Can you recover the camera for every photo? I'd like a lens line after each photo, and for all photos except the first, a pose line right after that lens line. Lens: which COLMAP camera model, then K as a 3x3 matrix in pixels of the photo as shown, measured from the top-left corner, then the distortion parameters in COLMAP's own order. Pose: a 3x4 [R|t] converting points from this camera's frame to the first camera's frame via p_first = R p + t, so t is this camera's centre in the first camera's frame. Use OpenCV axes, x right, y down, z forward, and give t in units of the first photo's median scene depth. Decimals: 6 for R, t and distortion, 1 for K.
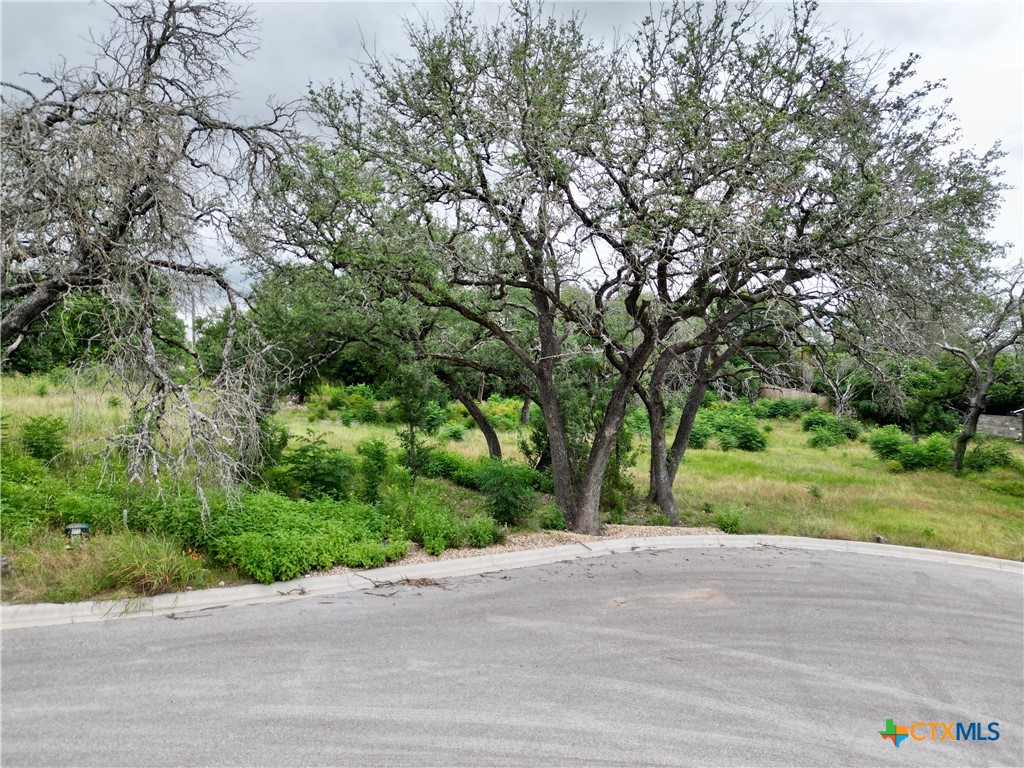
lens RADIAL K [[714.9, 0, 509.2], [0, 714.9, 383.2], [0, 0, 1]] dist [0.058301, -0.060220]
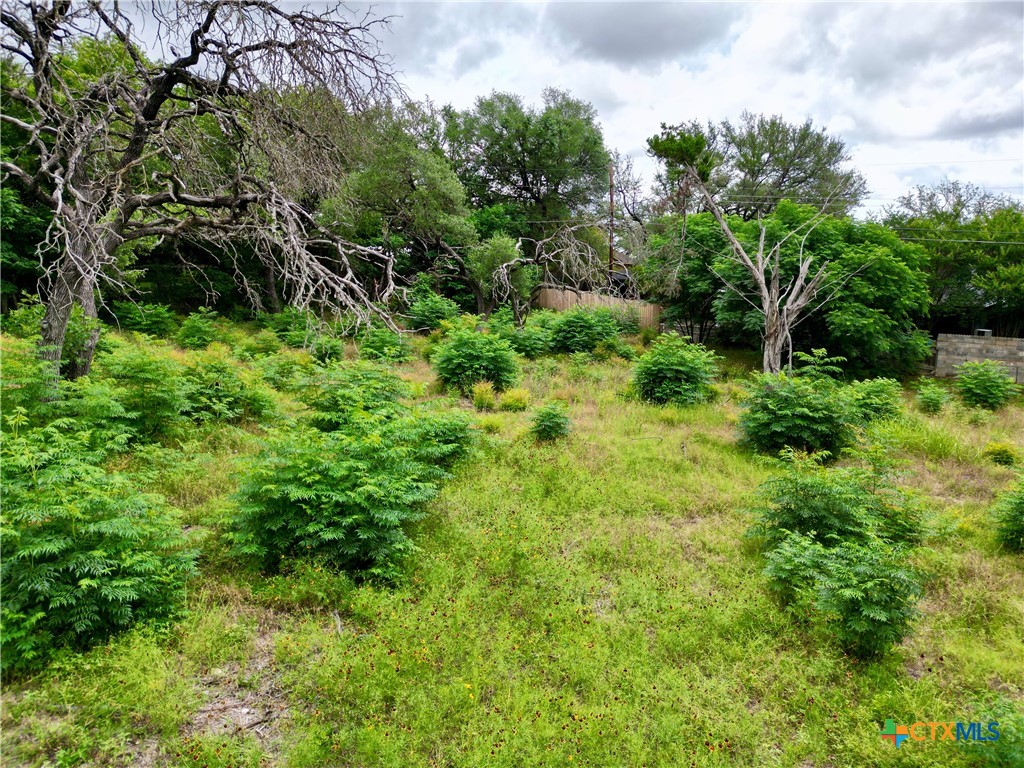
lens RADIAL K [[714.9, 0, 509.2], [0, 714.9, 383.2], [0, 0, 1]] dist [0.058301, -0.060220]
pose [[0.959628, -0.046295, 0.277435, 0.778385], [0.012634, 0.992461, 0.121909, 0.042342], [-0.280988, -0.113482, 0.952978, 2.160398]]
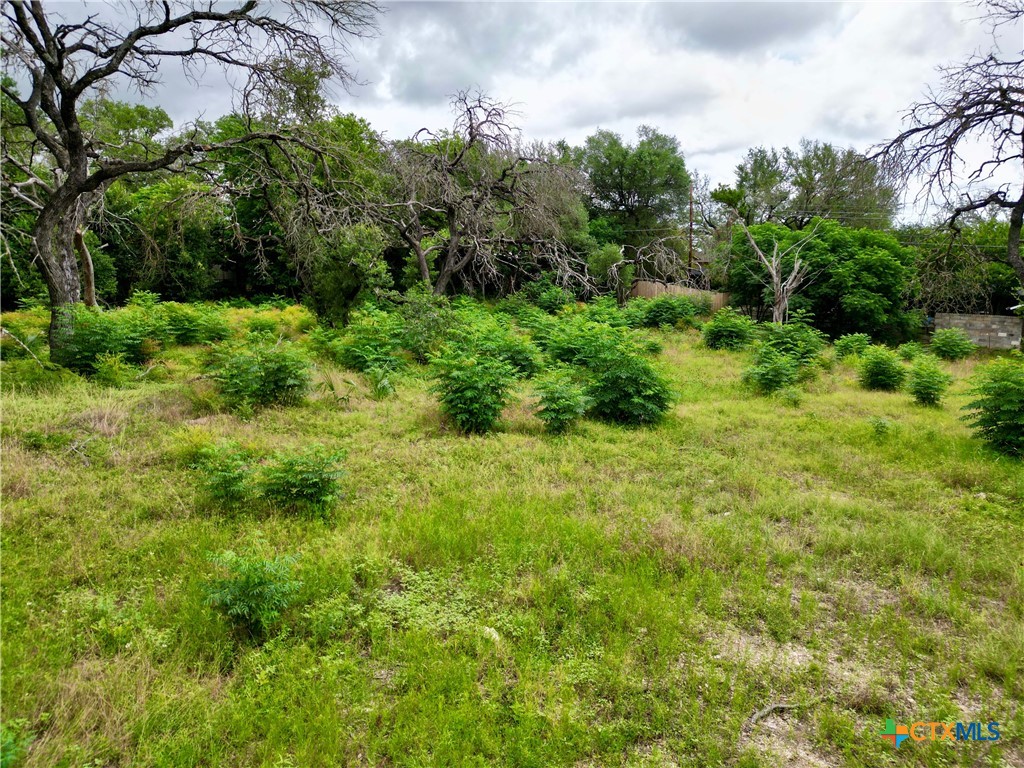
lens RADIAL K [[714.9, 0, 509.2], [0, 714.9, 383.2], [0, 0, 1]] dist [0.058301, -0.060220]
pose [[0.984230, -0.036215, 0.173146, 0.480748], [0.014961, 0.992354, 0.122515, 0.065989], [-0.176259, -0.117993, 0.977246, 1.476485]]
